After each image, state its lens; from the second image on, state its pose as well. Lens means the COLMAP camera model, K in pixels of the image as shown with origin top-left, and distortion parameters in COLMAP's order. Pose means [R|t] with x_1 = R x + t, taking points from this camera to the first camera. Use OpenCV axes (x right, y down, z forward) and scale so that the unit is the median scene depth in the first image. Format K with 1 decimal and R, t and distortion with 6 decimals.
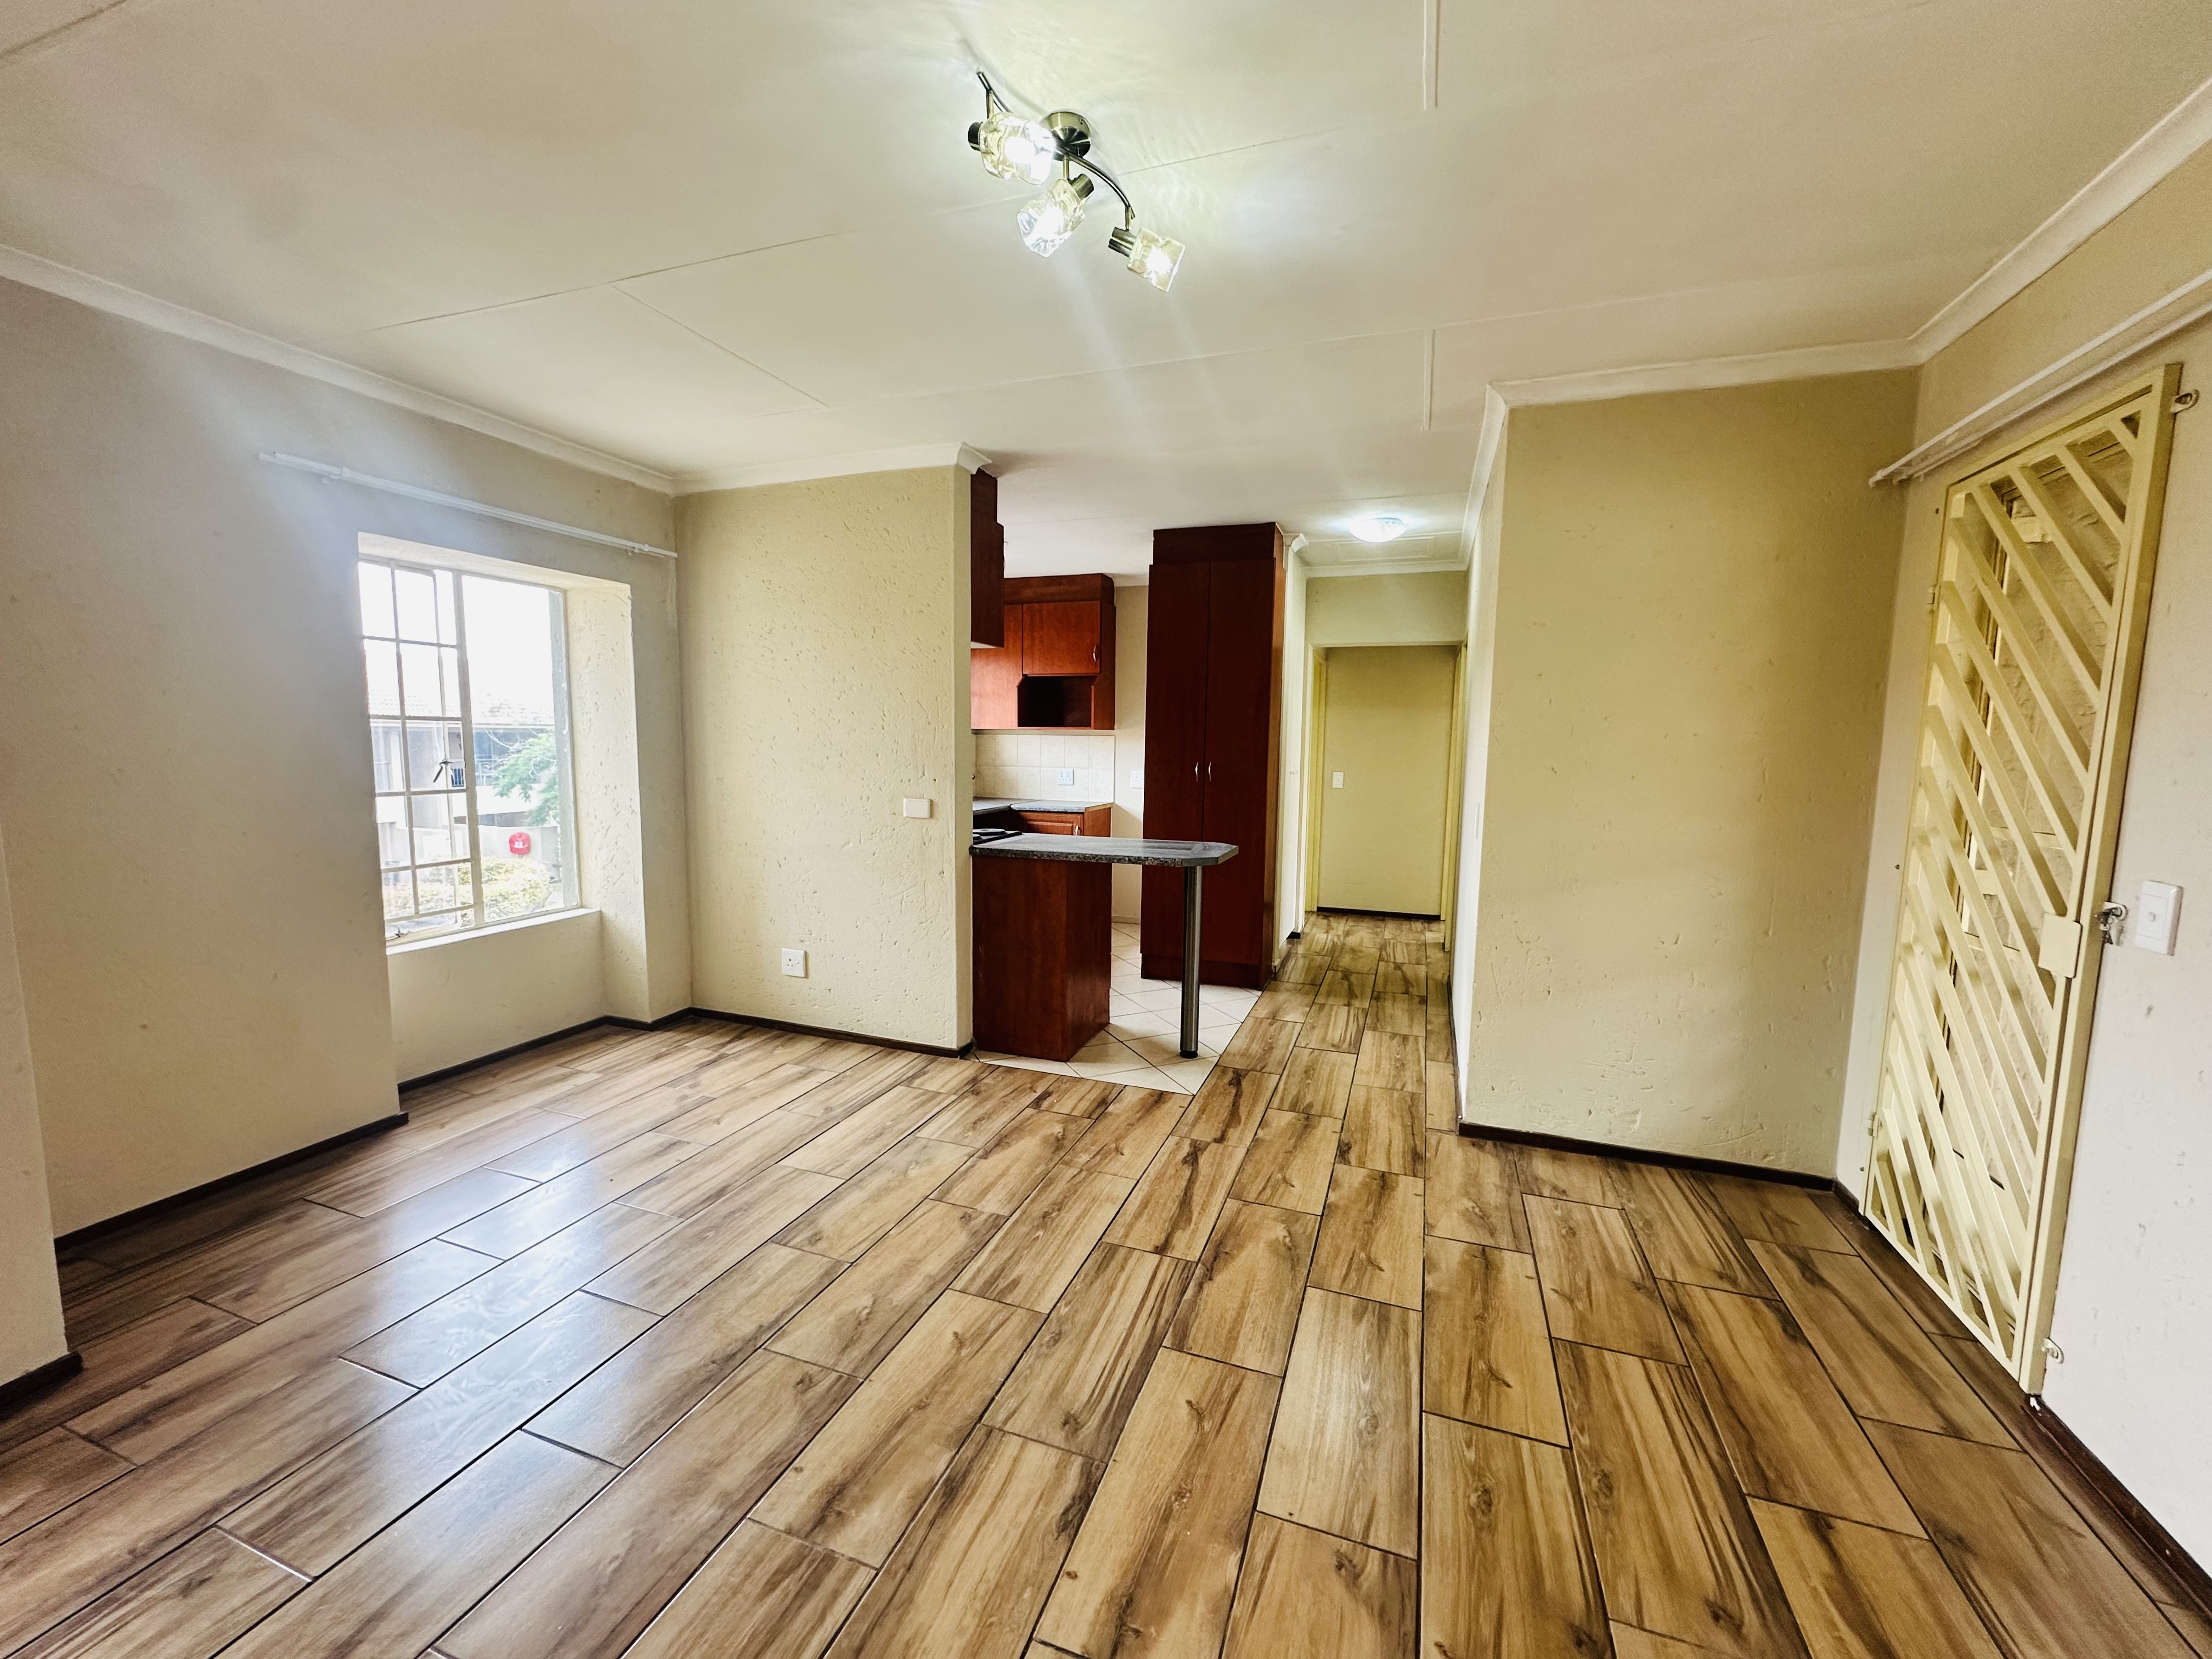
lens RADIAL K [[881.2, 0, 1105.3], [0, 881.2, 827.7], [0, 0, 1]] dist [-0.004961, 0.001234]
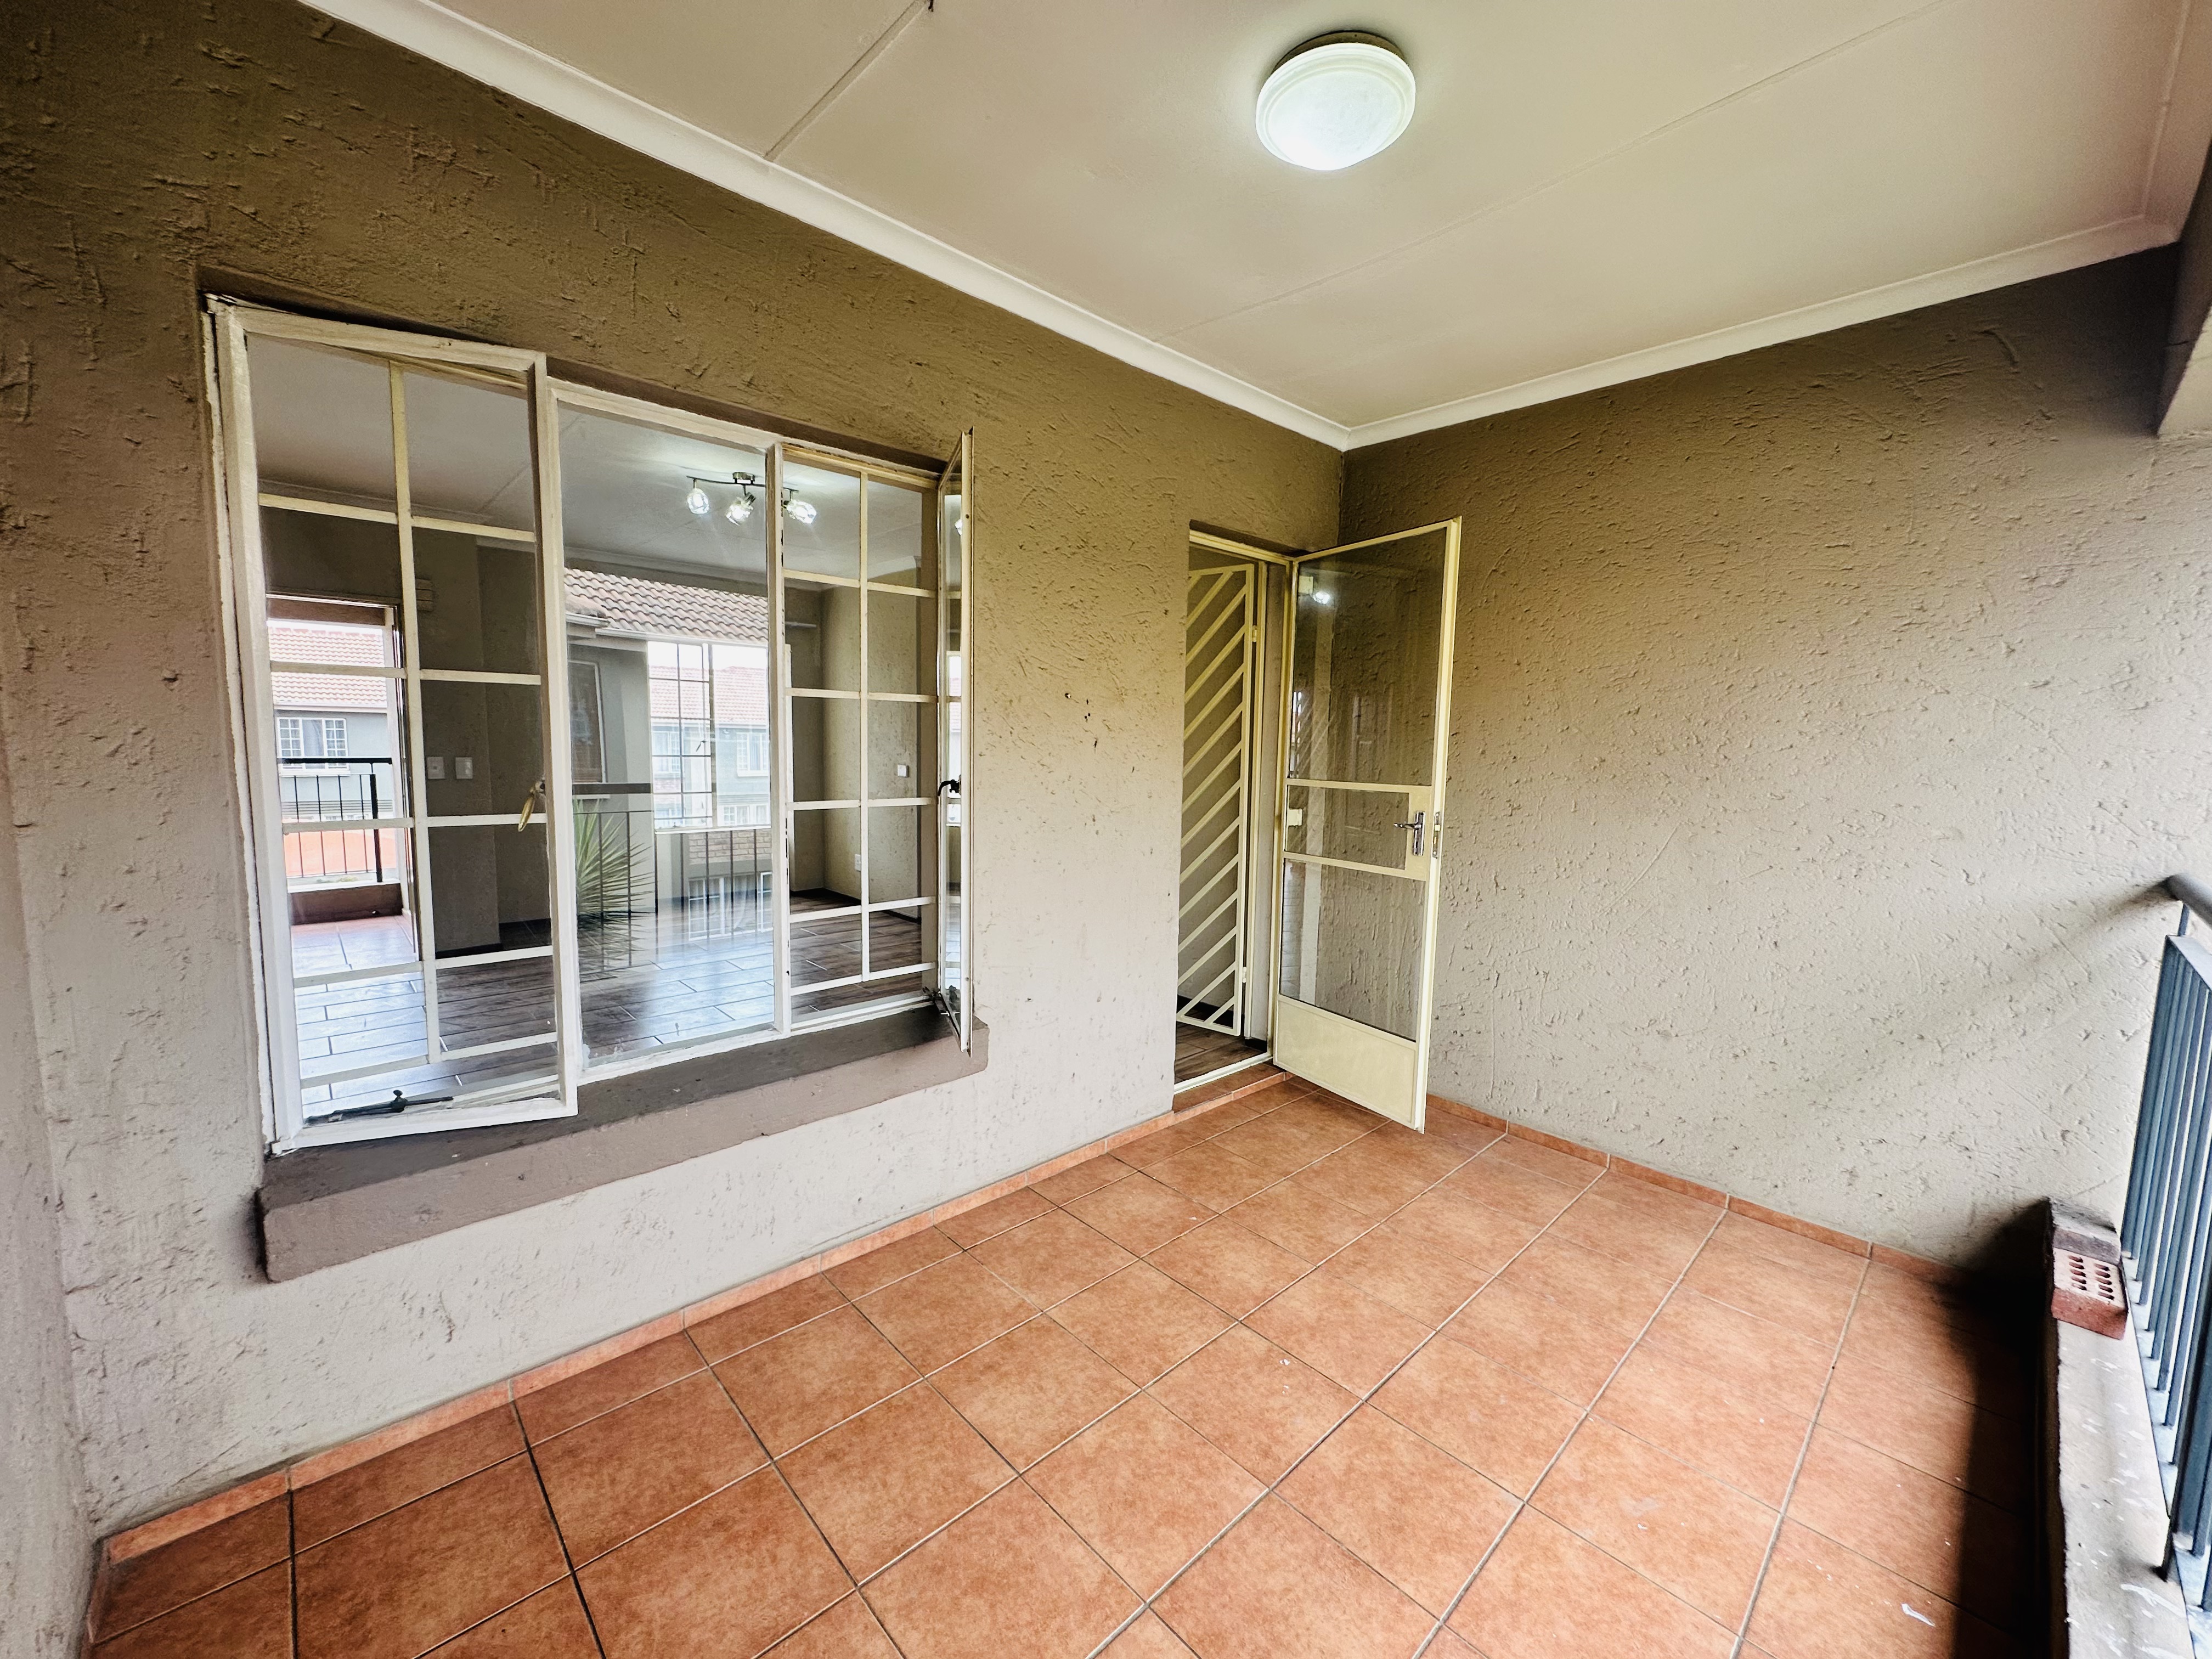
lens RADIAL K [[881.2, 0, 1114.1], [0, 881.2, 834.3], [0, 0, 1]] dist [-0.004961, 0.001234]
pose [[0.894968, 0.052374, -0.443046, 1.020848], [-0.052909, 0.998537, 0.011162, 0.066523], [0.442983, 0.013452, 0.896429, -0.372173]]
